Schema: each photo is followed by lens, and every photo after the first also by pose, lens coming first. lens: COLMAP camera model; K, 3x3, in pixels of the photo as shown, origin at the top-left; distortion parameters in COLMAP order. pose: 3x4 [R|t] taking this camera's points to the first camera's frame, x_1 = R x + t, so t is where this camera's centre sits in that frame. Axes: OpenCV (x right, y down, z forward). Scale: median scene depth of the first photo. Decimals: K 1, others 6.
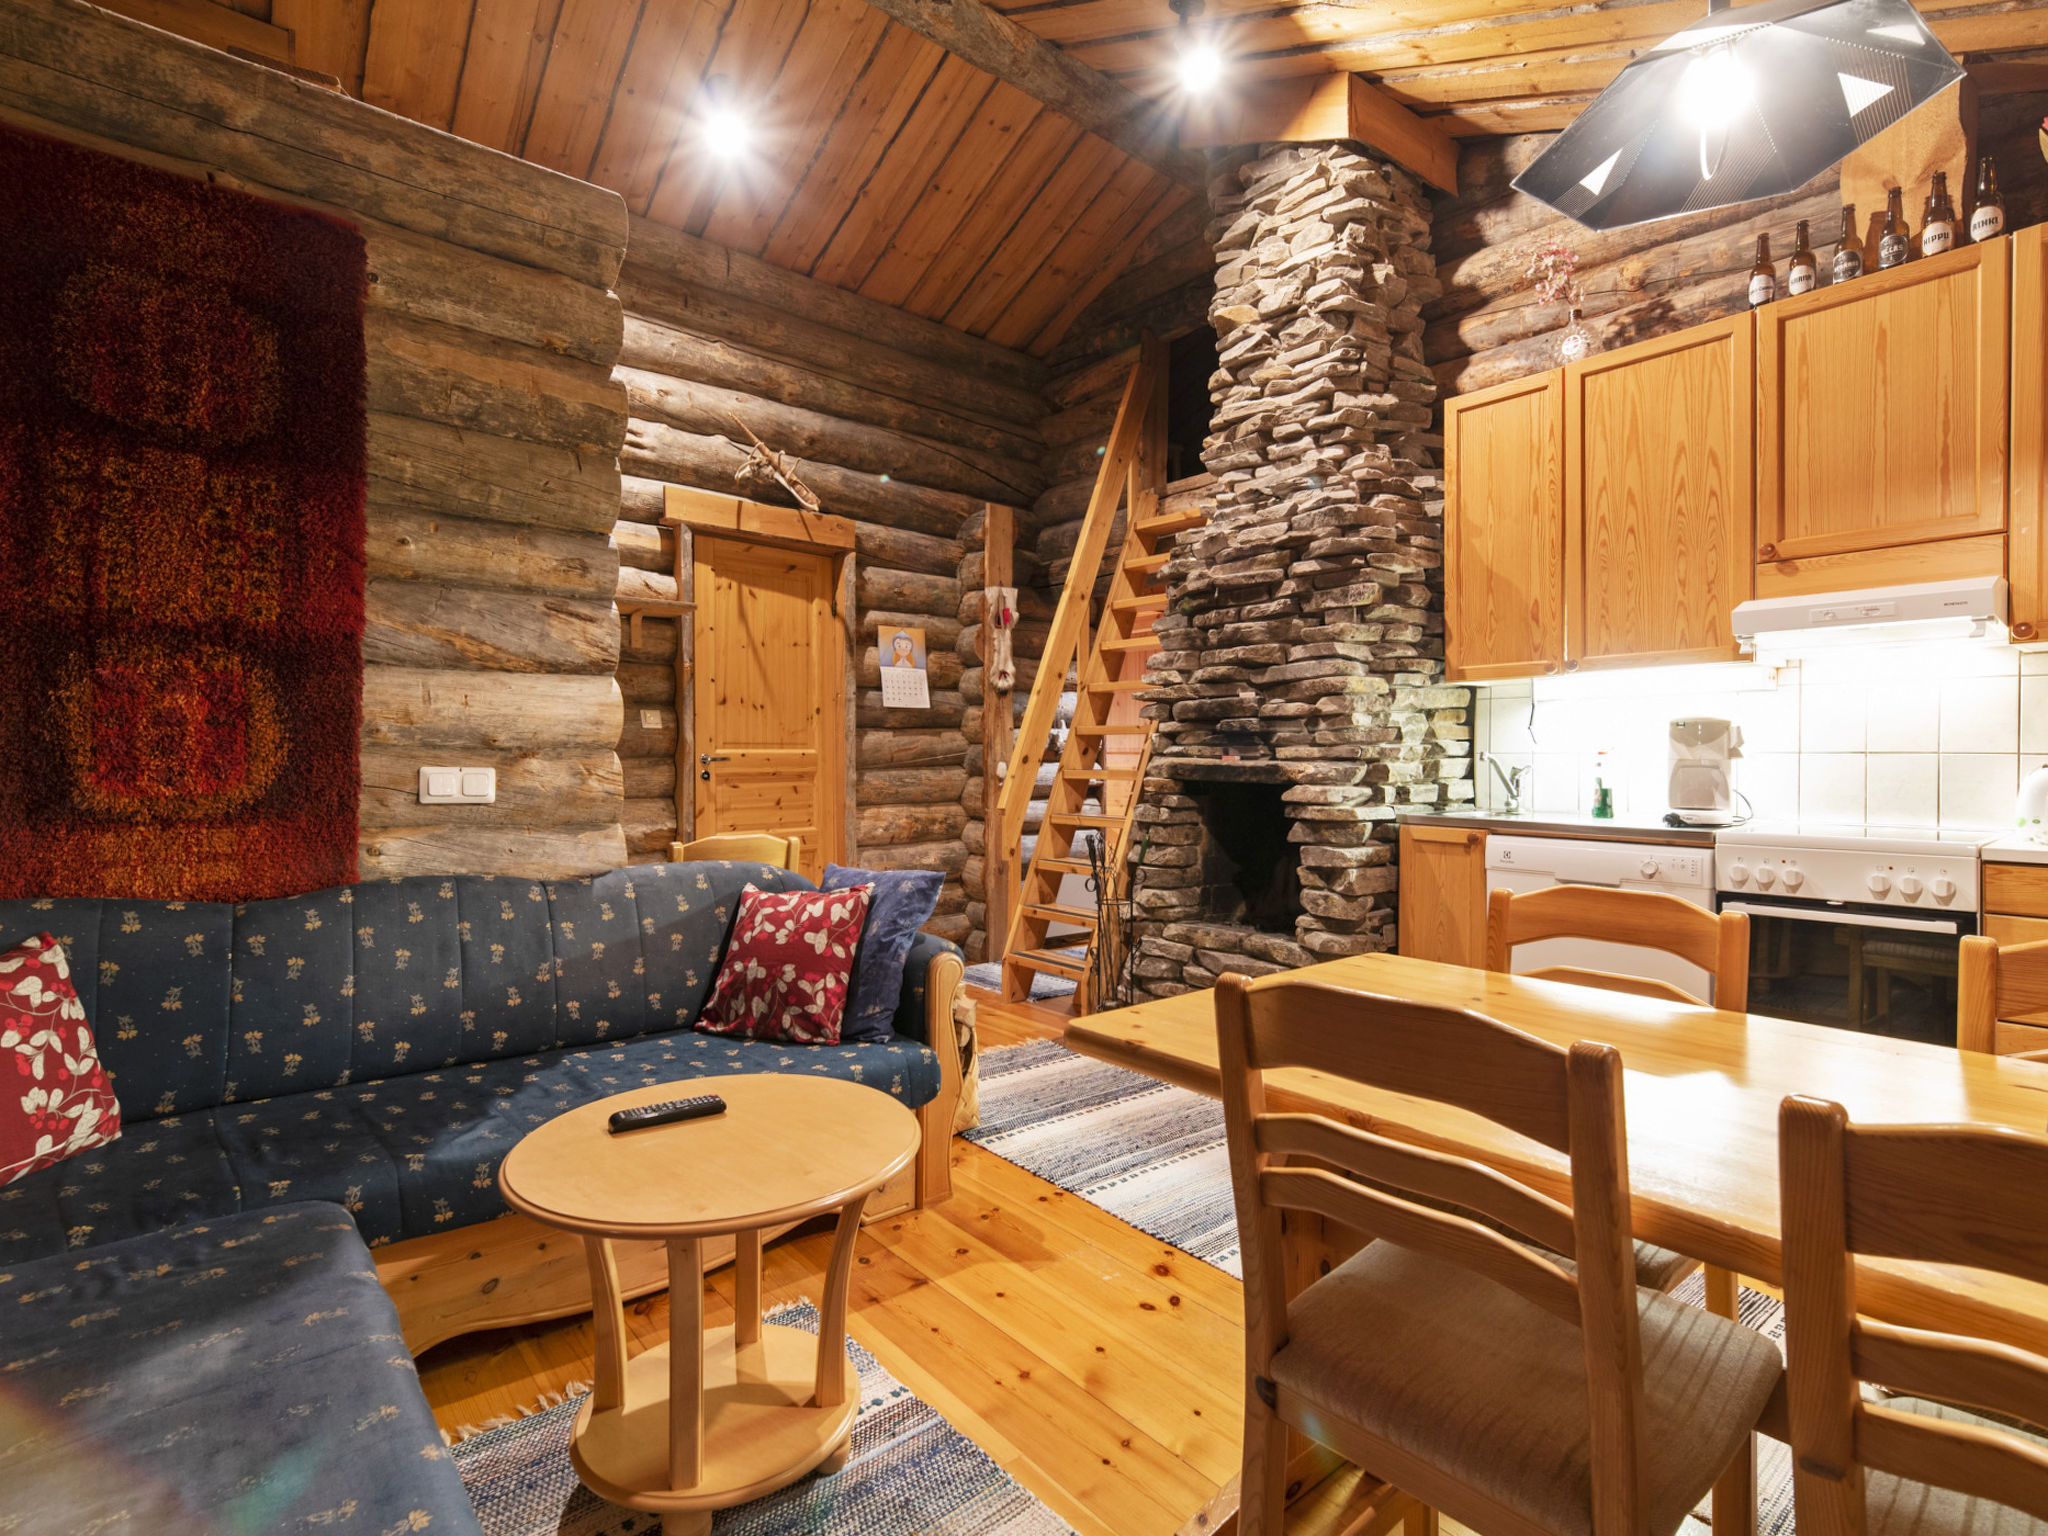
lens RADIAL K [[999.5, 0, 1024.5], [0, 999.5, 761.0], [0, 0, 1]] dist [0.007804, -0.000188]
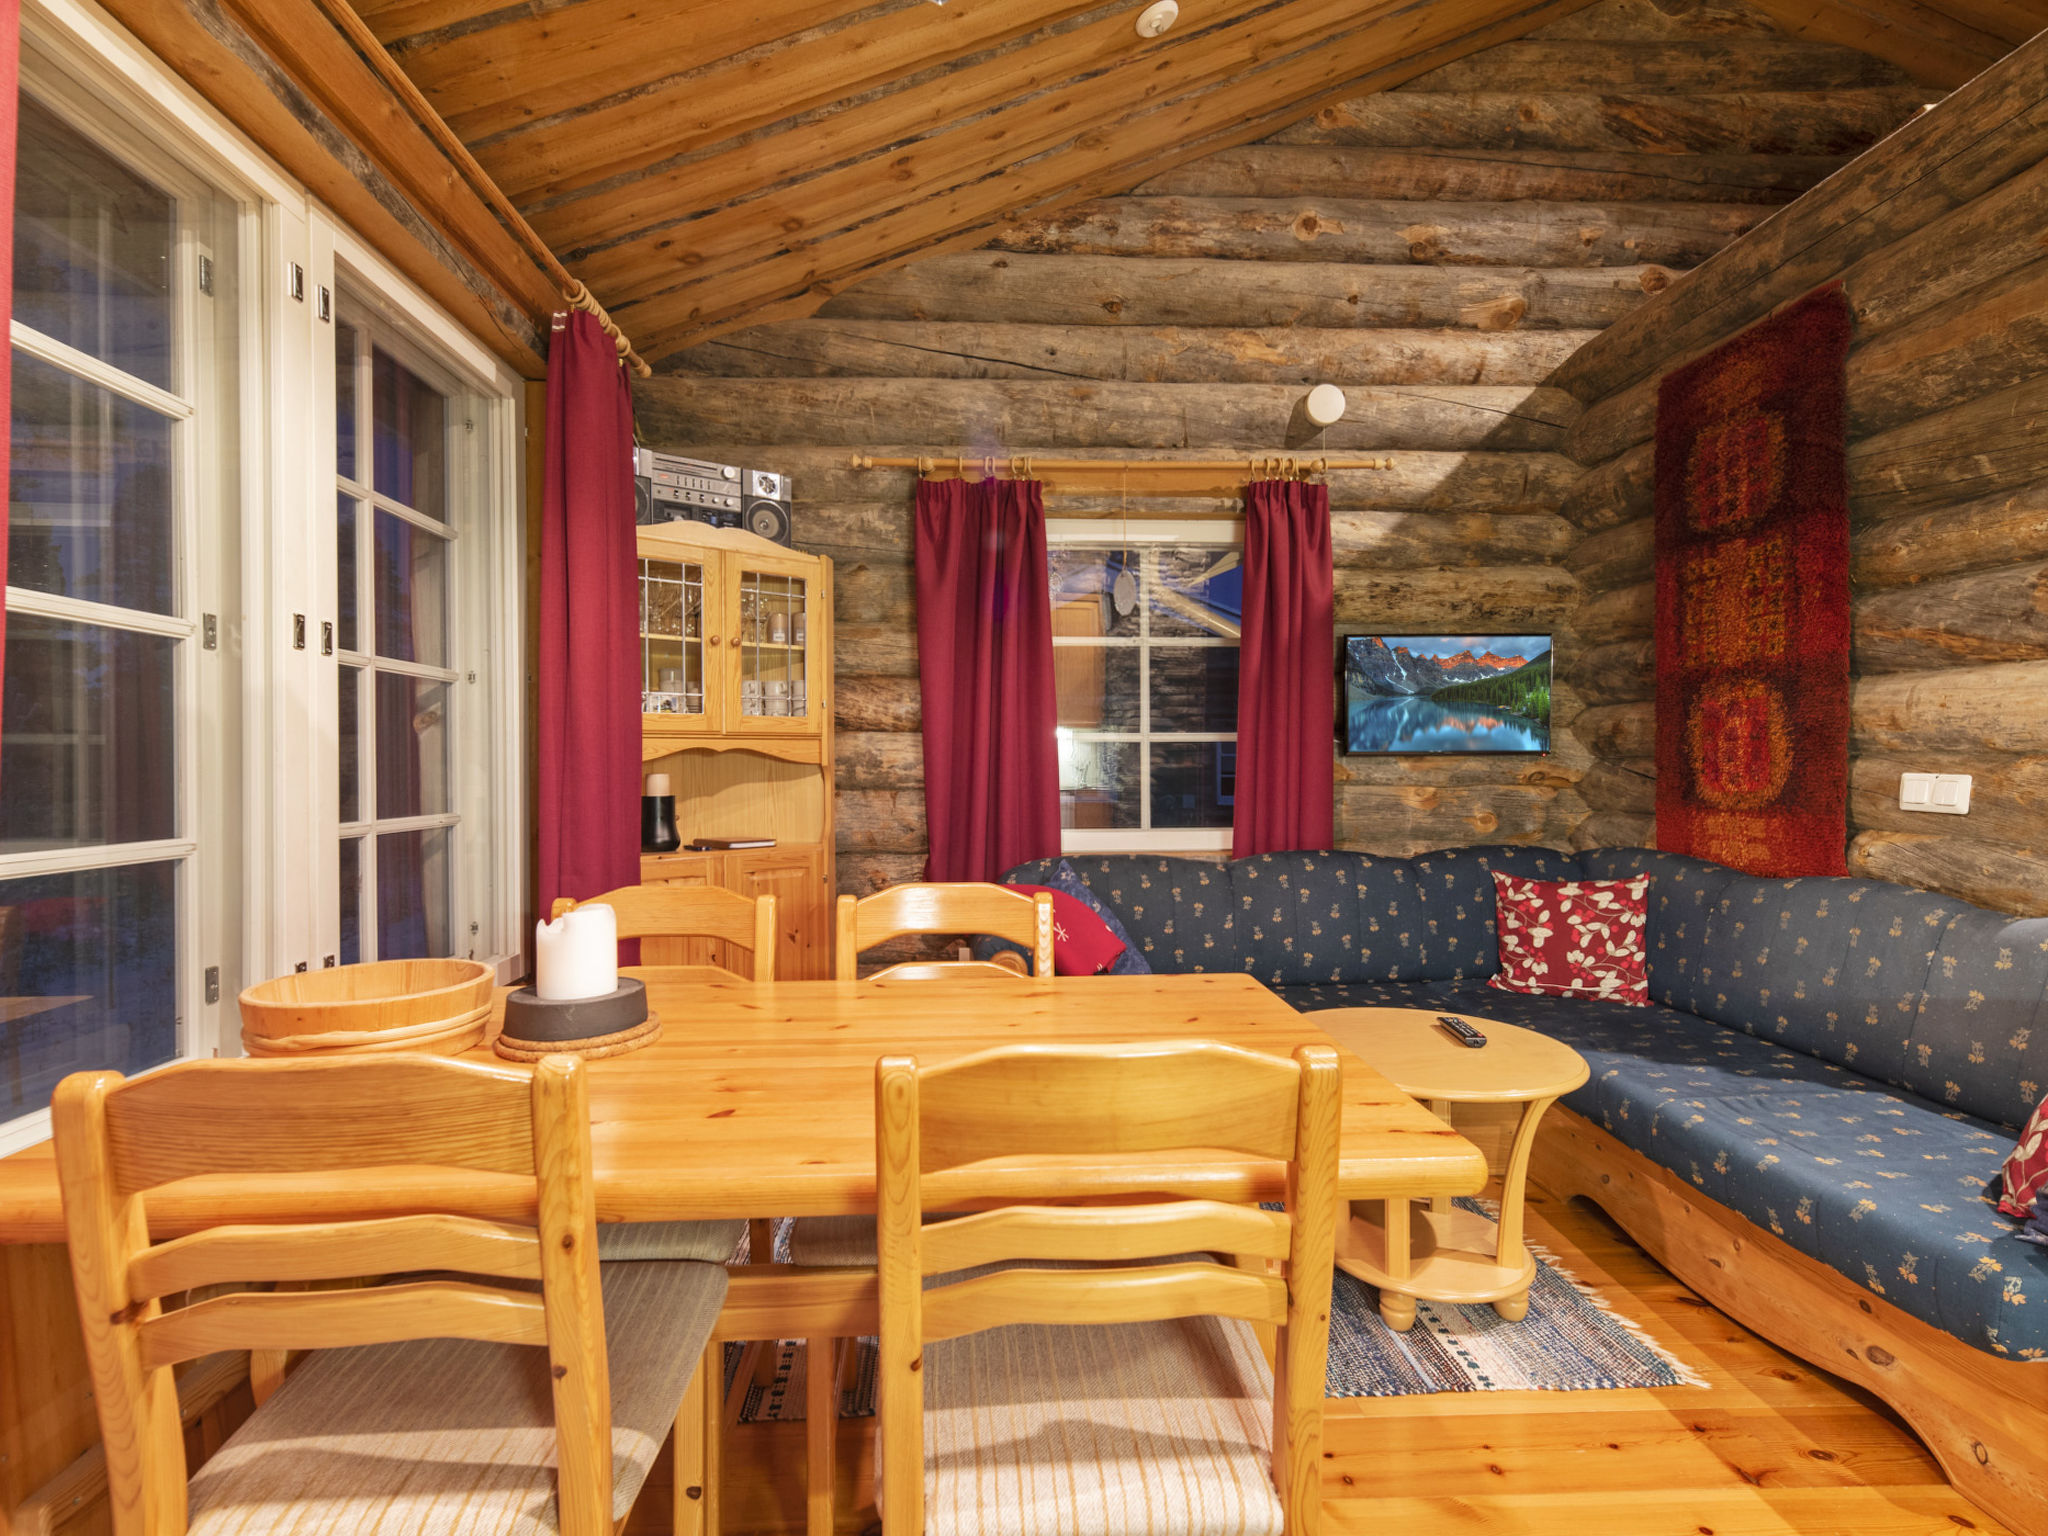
lens RADIAL K [[999.5, 0, 1022.6], [0, 999.5, 773.5], [0, 0, 1]] dist [0.007804, -0.000188]
pose [[-0.606175, 0.011126, -0.795253, 0.804613], [0.004843, 0.999935, 0.010298, -0.008882], [0.795316, 0.002391, -0.606190, 1.021792]]
